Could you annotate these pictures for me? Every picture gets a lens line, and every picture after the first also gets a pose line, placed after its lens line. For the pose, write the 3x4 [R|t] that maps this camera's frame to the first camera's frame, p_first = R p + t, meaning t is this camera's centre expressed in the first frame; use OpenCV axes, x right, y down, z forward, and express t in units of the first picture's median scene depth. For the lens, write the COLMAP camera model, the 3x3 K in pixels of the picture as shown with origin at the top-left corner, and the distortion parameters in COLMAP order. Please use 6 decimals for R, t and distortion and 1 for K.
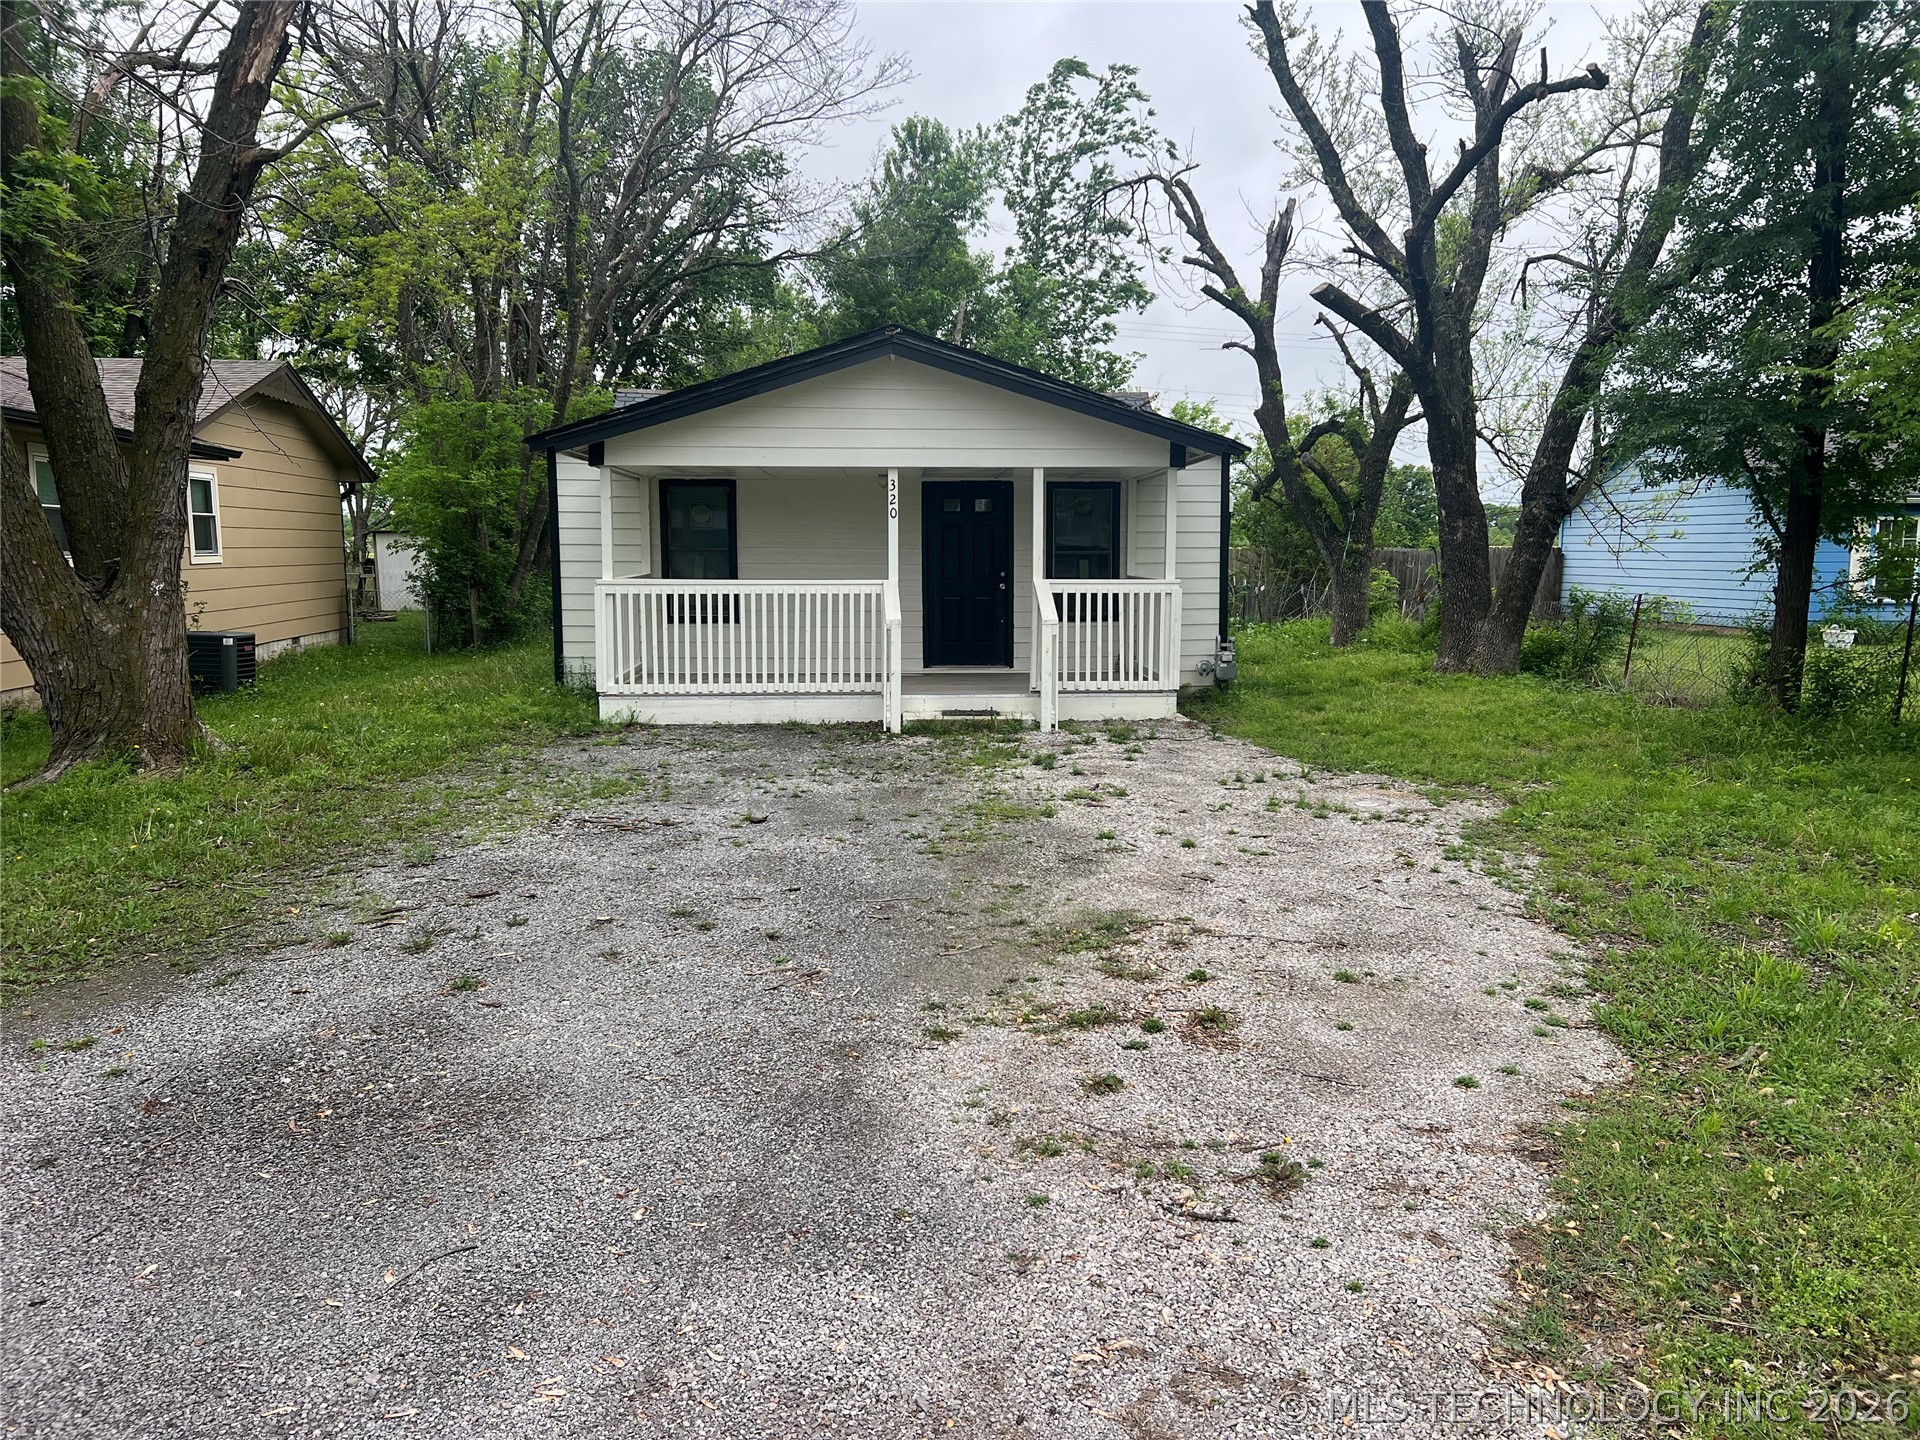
lens RADIAL K [[1477.1, 0, 955.0], [0, 1477.1, 720.6], [0, 0, 1]] dist [0.059788, -0.089152]
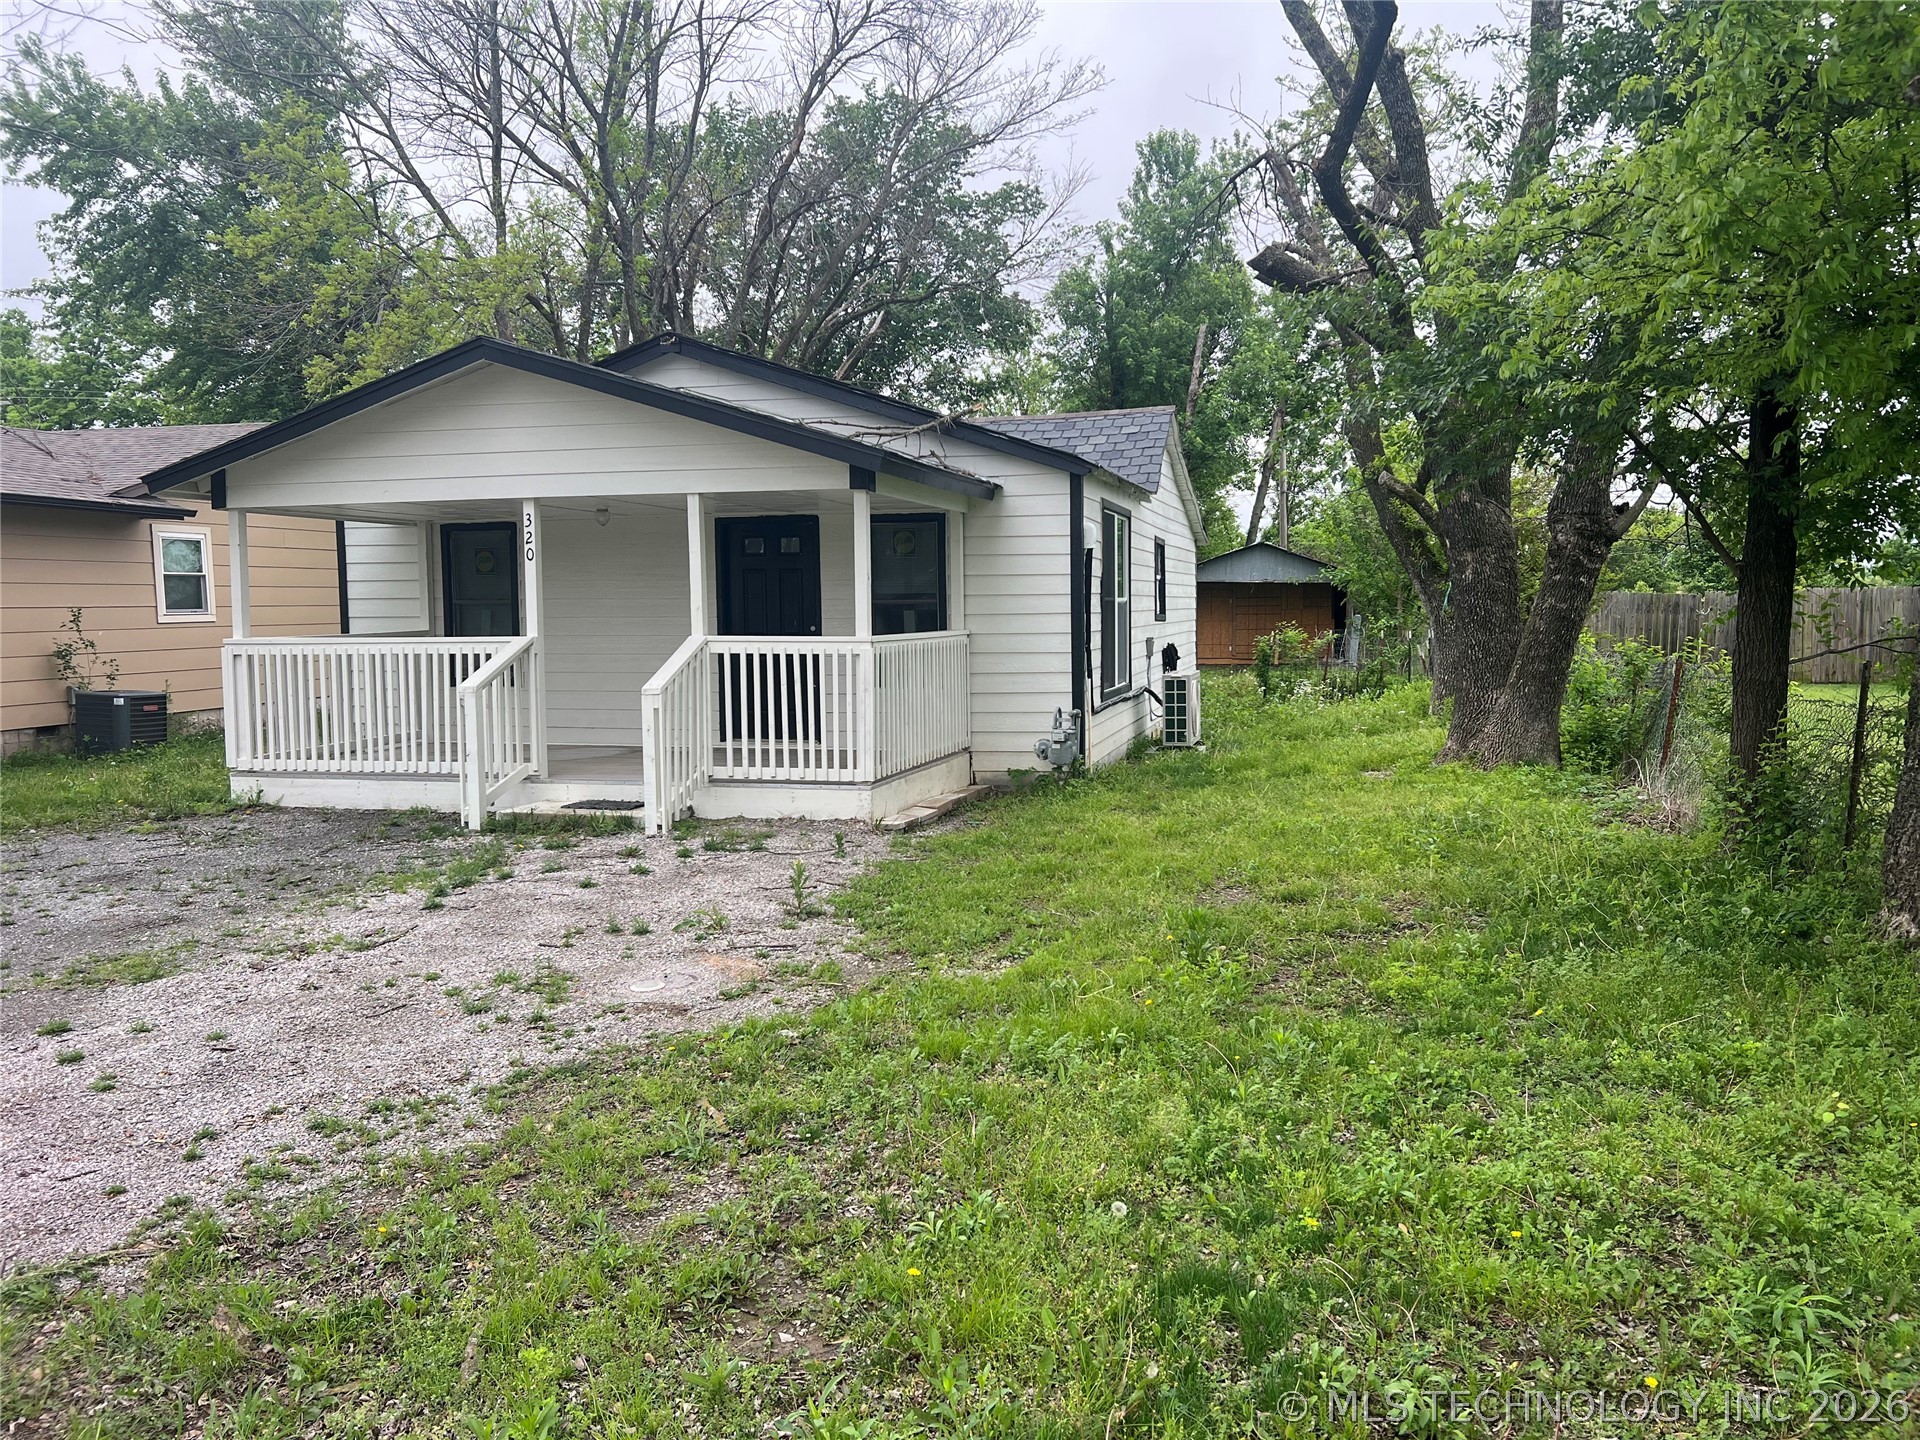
lens RADIAL K [[1477.1, 0, 955.0], [0, 1477.1, 720.6], [0, 0, 1]] dist [0.059788, -0.089152]
pose [[0.945479, 0.015566, -0.325311, 0.377597], [-0.027670, 0.999085, -0.032613, -0.025159], [0.324506, 0.039836, 0.945044, 0.264219]]
